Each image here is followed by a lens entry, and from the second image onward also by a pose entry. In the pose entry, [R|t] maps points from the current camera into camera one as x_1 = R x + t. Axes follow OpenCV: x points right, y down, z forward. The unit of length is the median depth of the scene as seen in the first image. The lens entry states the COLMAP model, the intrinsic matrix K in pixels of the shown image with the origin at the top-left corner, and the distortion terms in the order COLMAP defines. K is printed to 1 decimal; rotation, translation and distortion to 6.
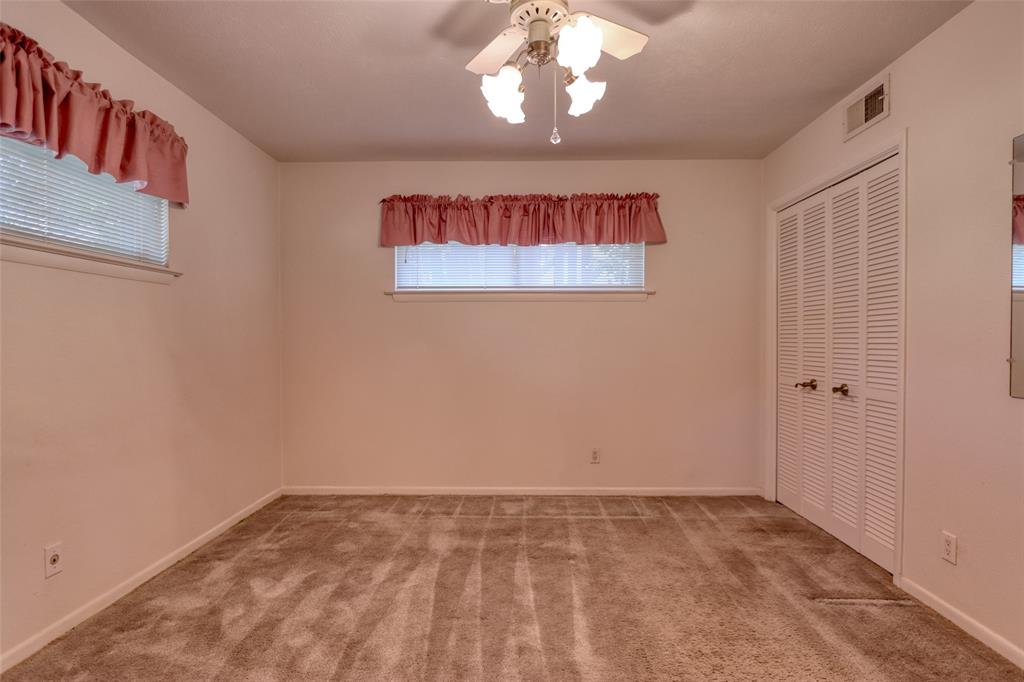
lens RADIAL K [[520.2, 0, 514.8], [0, 520.2, 348.5], [0, 0, 1]] dist [-0.013549, 0.002412]
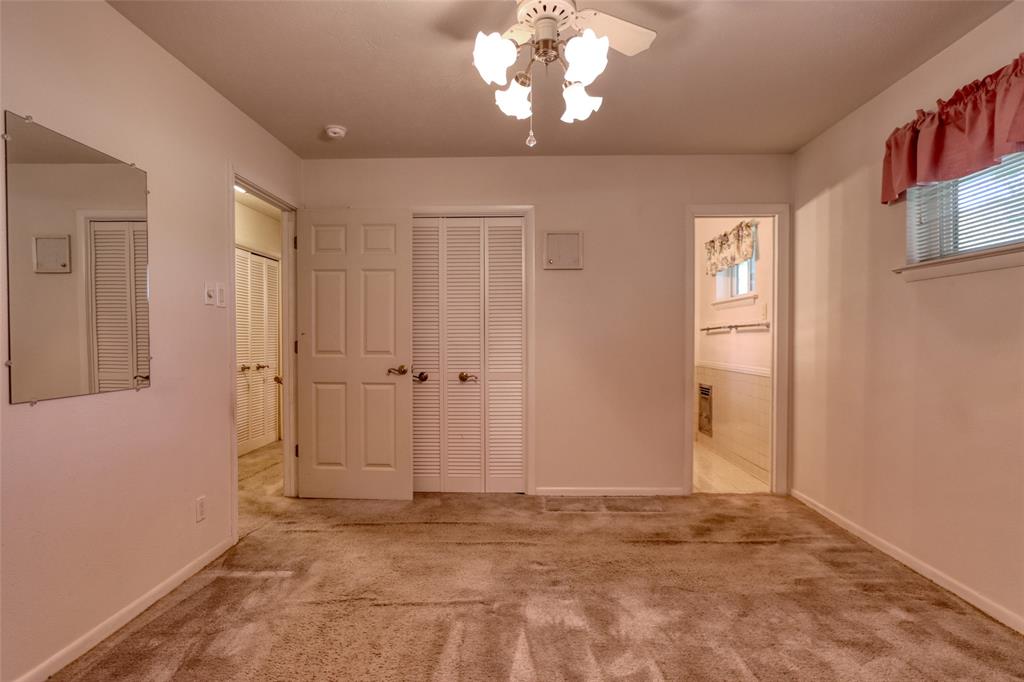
lens RADIAL K [[520.2, 0, 514.8], [0, 520.2, 348.5], [0, 0, 1]] dist [-0.013549, 0.002412]
pose [[-0.999936, 0.000298, 0.011294, 0.049358], [0.000697, 0.999377, 0.035298, -0.018695], [-0.011276, 0.035304, -0.999313, 1.077727]]
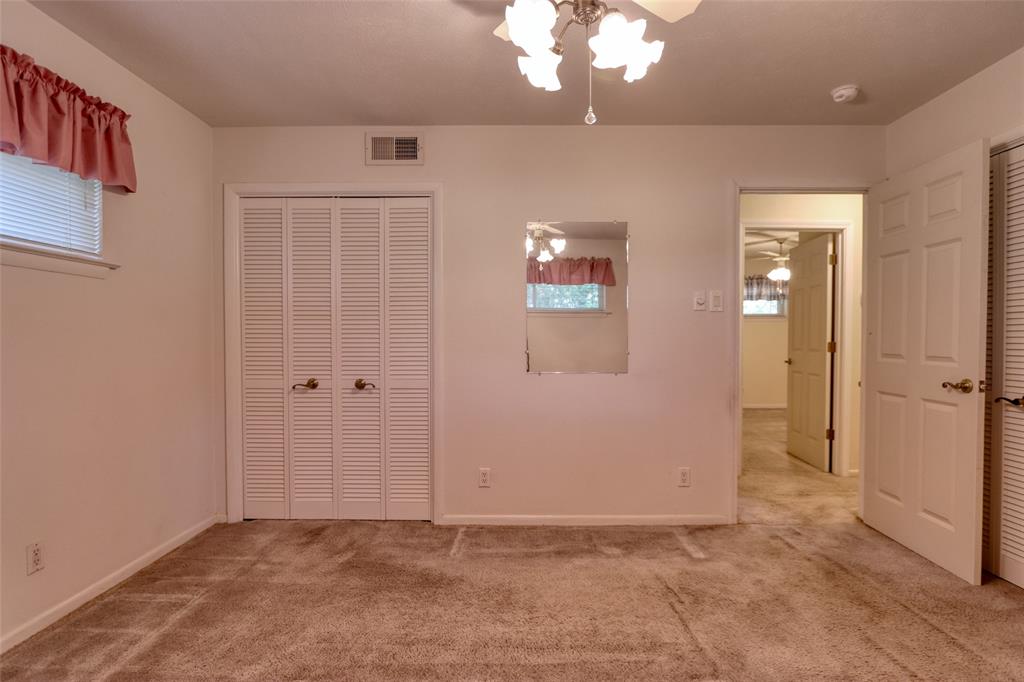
lens RADIAL K [[520.2, 0, 514.8], [0, 520.2, 348.5], [0, 0, 1]] dist [-0.013549, 0.002412]
pose [[-0.005812, -0.018186, 0.999818, -0.446180], [0.017276, 0.999684, 0.018284, -0.011685], [-0.999834, 0.017379, -0.005496, 0.607872]]
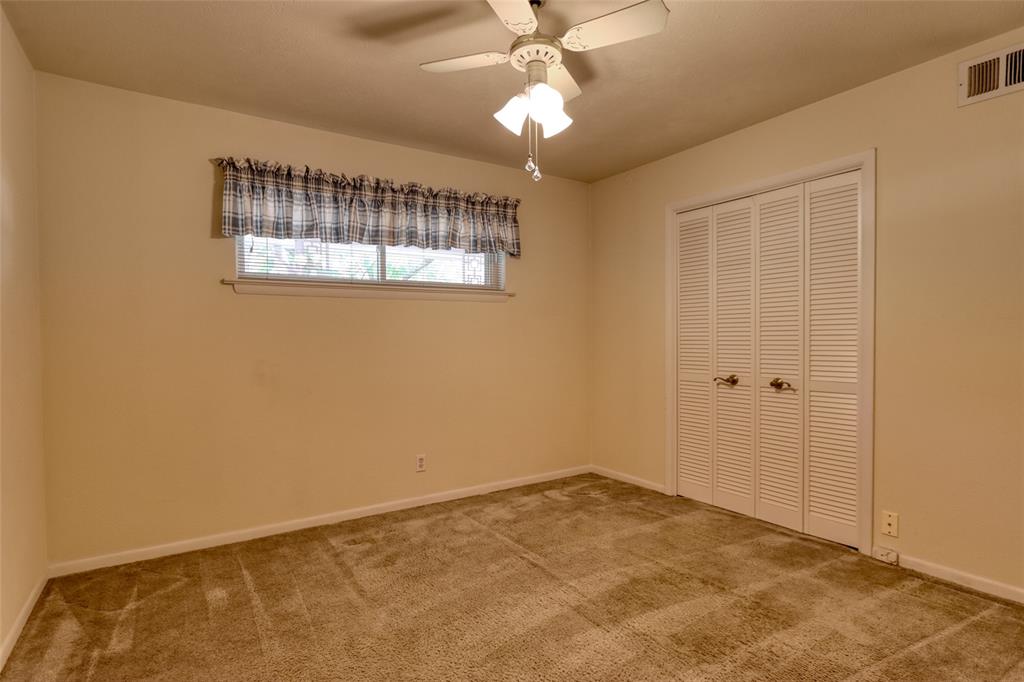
lens RADIAL K [[520.2, 0, 514.8], [0, 520.2, 348.5], [0, 0, 1]] dist [-0.013549, 0.002412]
pose [[0.818253, -0.016847, 0.574612, -0.395637], [0.016878, 0.999844, 0.005279, -0.008095], [-0.574611, 0.005379, 0.818409, 0.390325]]
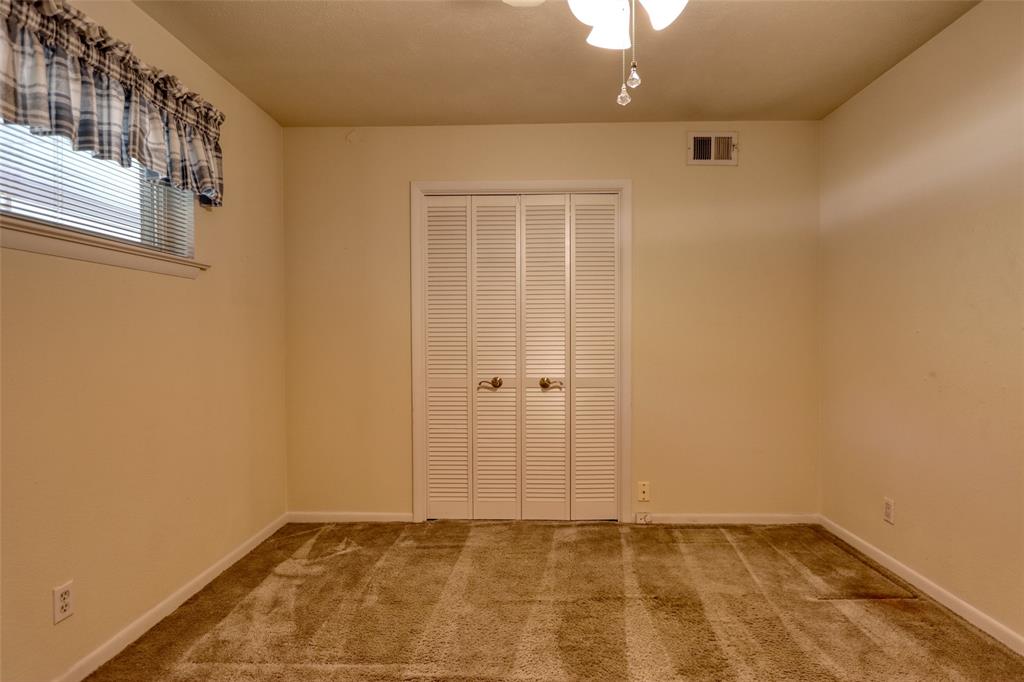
lens RADIAL K [[520.2, 0, 514.8], [0, 520.2, 348.5], [0, 0, 1]] dist [-0.013549, 0.002412]
pose [[0.004294, -0.020420, 0.999782, -0.439158], [0.022392, 0.999543, 0.020319, -0.017158], [-0.999740, 0.022300, 0.004749, 0.959351]]
